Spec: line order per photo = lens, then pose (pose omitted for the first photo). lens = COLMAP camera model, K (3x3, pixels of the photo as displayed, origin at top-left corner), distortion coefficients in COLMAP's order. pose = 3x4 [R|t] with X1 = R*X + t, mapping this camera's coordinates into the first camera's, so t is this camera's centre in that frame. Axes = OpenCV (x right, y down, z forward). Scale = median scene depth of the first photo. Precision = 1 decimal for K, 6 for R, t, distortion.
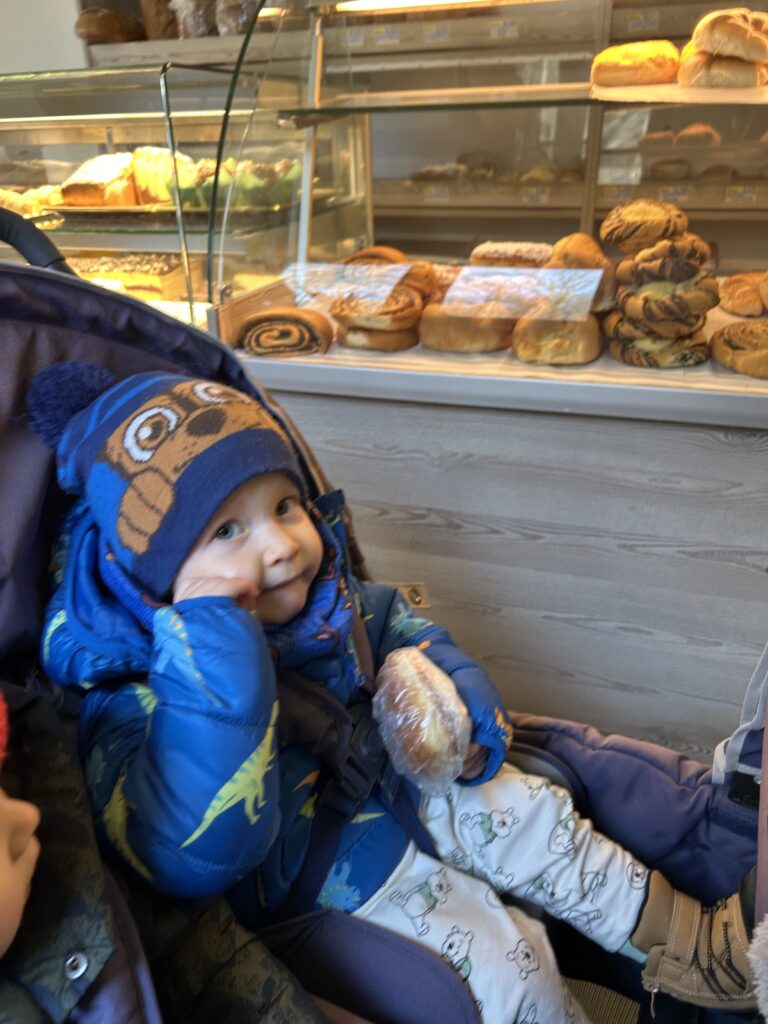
lens RADIAL K [[775.6, 0, 374.9], [0, 775.6, 499.2], [0, 0, 1]] dist [0.048416, -0.050097]
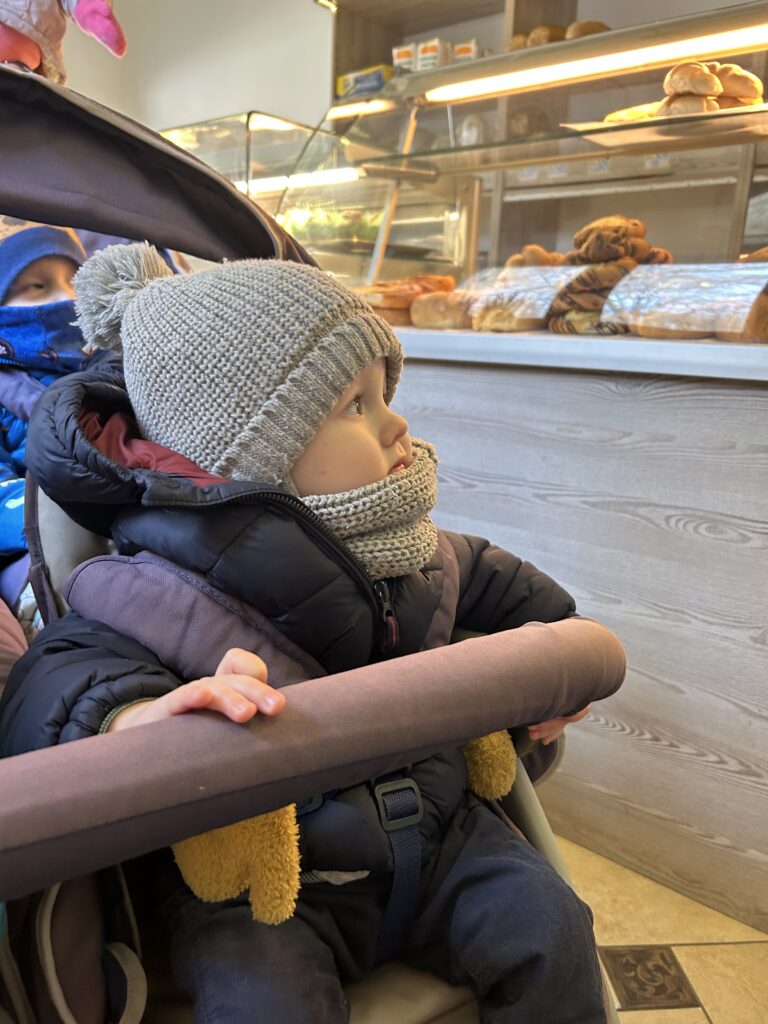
lens RADIAL K [[772.6, 0, 396.2], [0, 772.6, 510.2], [0, 0, 1]] dist [0.050504, -0.059237]
pose [[0.939324, 0.131495, -0.316827, 0.474457], [-0.194358, 0.965069, -0.175691, 0.306547], [0.282658, 0.226609, 0.932069, -0.062006]]
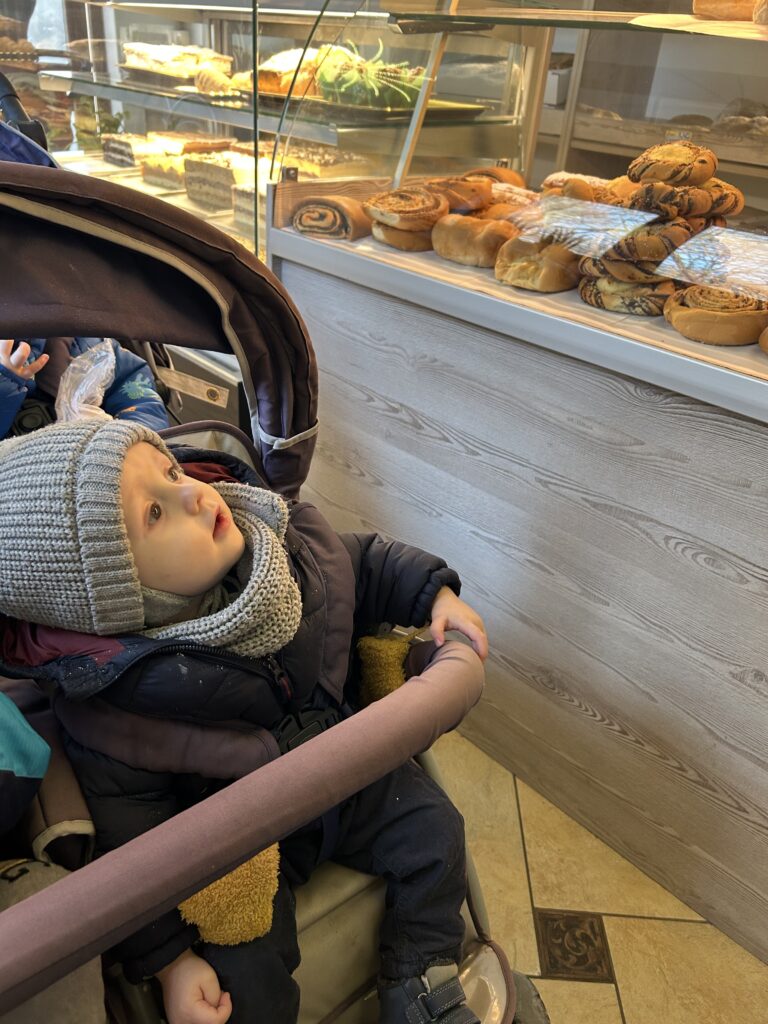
lens RADIAL K [[772.6, 0, 396.2], [0, 772.6, 510.2], [0, 0, 1]] dist [0.050504, -0.059237]
pose [[0.893609, 0.300061, -0.333805, 0.496689], [-0.274001, 0.953727, 0.123805, 0.023224], [0.355508, -0.019170, 0.934477, -0.017047]]
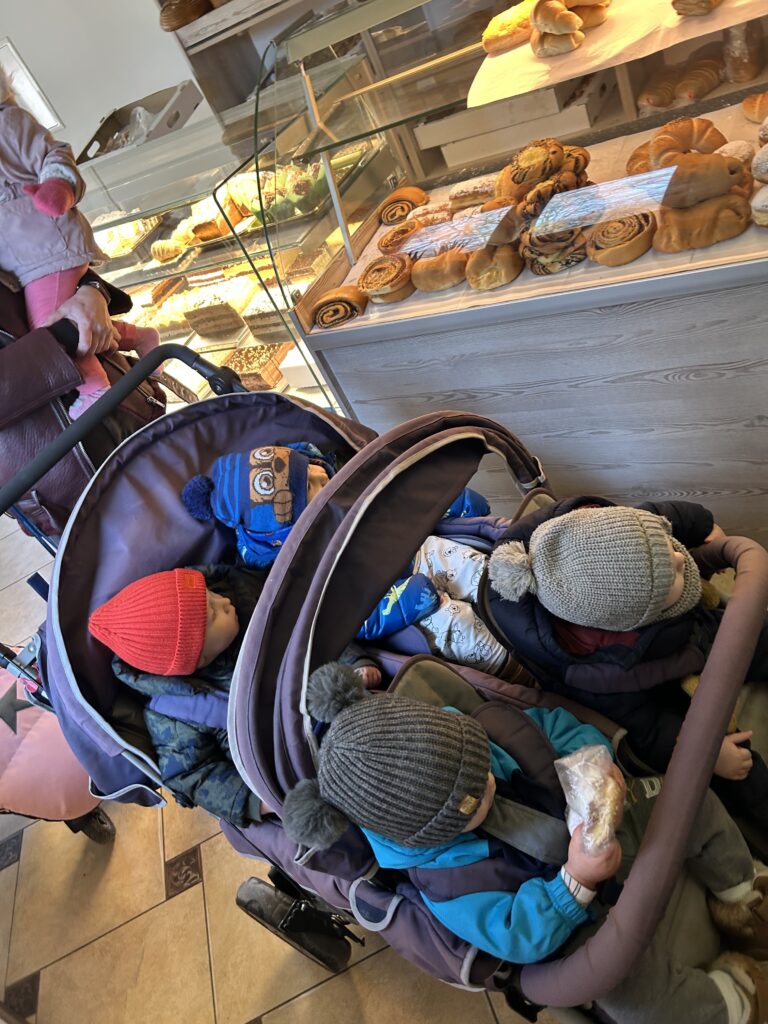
lens RADIAL K [[775.6, 0, 374.9], [0, 775.6, 499.2], [0, 0, 1]] dist [0.048416, -0.050097]
pose [[0.911517, -0.214657, -0.350799, 0.453820], [0.301826, 0.928553, 0.216078, -0.181363], [0.279353, -0.302839, 0.911181, -0.579592]]
